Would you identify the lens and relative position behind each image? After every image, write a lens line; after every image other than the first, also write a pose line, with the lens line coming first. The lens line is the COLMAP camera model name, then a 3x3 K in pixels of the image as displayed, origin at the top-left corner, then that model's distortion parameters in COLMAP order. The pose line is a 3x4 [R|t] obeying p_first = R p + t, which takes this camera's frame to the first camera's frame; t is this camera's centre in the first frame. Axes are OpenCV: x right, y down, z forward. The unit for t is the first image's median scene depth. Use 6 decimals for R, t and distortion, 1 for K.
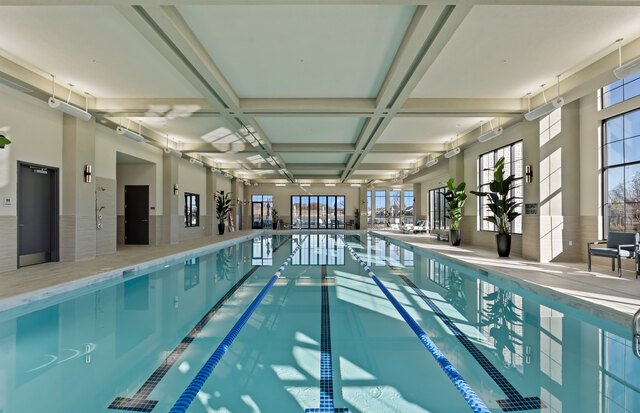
lens RADIAL K [[281.1, 0, 322.0], [0, 281.1, 210.4], [0, 0, 1]] dist [0.000660, -0.000071]
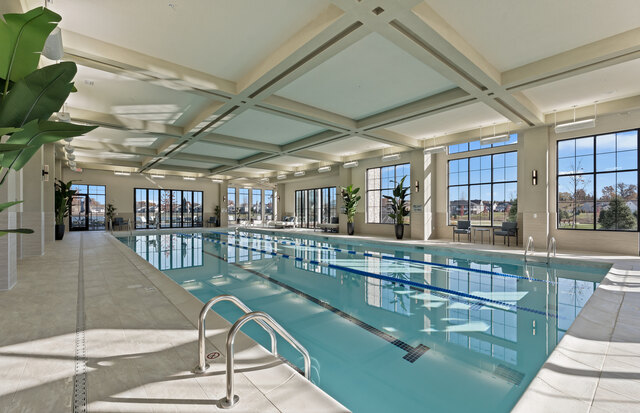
lens RADIAL K [[281.1, 0, 320.5], [0, 281.1, 209.7], [0, 0, 1]] dist [0.000660, -0.000071]
pose [[0.760503, 0.005397, 0.649311, -0.317562], [-0.010895, 0.999931, 0.004450, 0.000863], [-0.649242, -0.010459, 0.760510, 0.055781]]
